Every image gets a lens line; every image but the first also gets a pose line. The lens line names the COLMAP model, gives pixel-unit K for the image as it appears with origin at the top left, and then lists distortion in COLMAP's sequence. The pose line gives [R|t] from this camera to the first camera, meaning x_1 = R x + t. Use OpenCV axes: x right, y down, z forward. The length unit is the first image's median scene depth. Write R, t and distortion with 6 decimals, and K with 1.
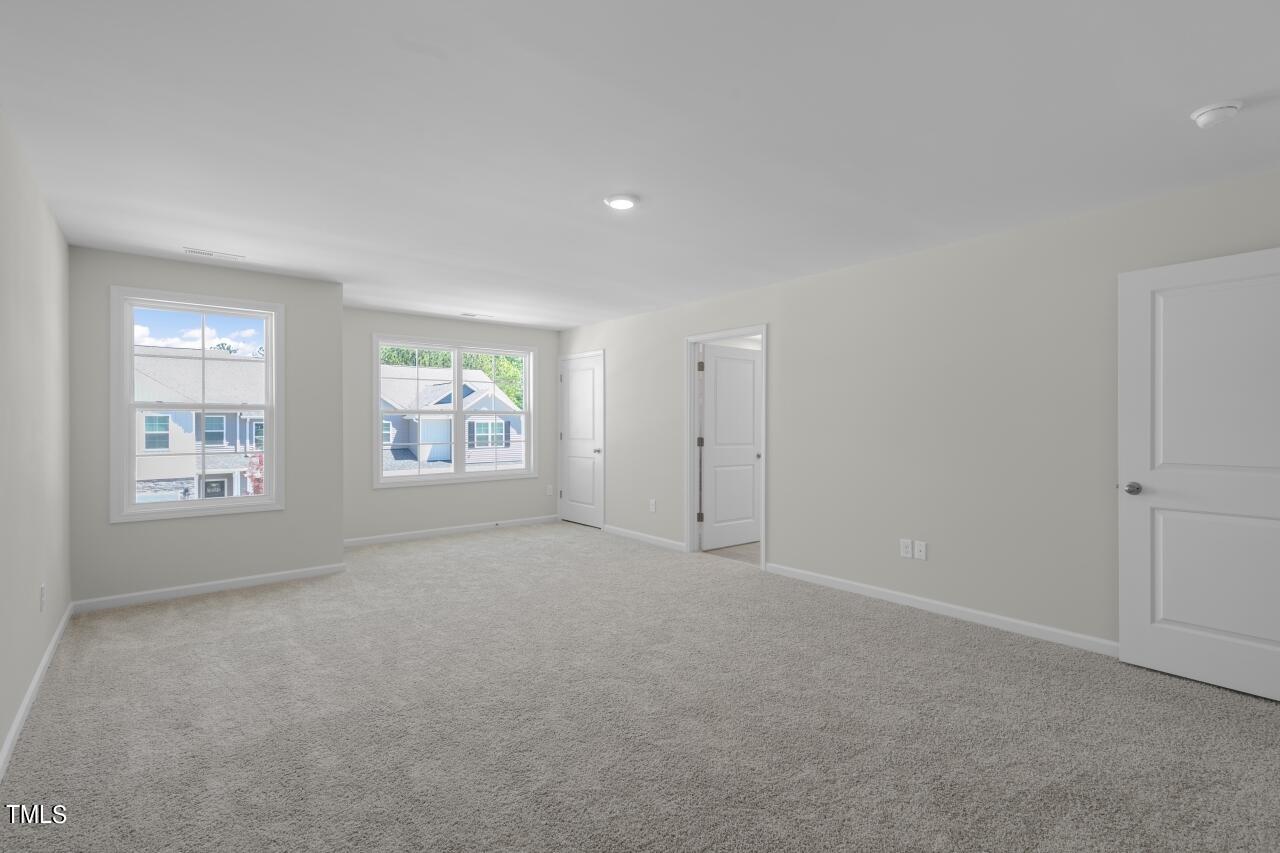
lens RADIAL K [[588.3, 0, 650.6], [0, 588.3, 420.3], [0, 0, 1]] dist [0.009868, -0.003424]
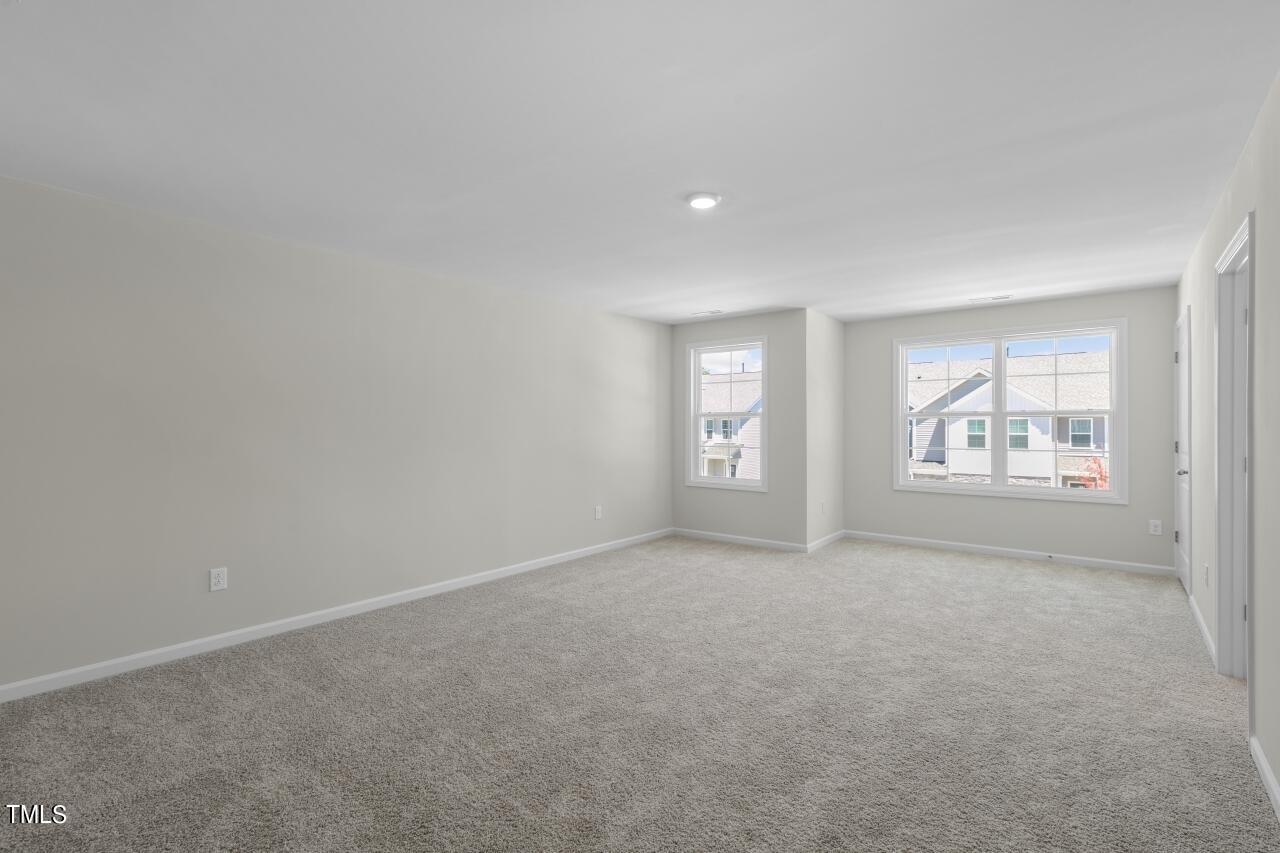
lens RADIAL K [[588.3, 0, 648.5], [0, 588.3, 421.7], [0, 0, 1]] dist [0.009868, -0.003424]
pose [[0.193863, -0.005427, -0.981014, 0.406716], [0.003727, 0.999982, -0.004795, 0.000268], [0.981022, -0.002727, 0.193879, 0.331637]]
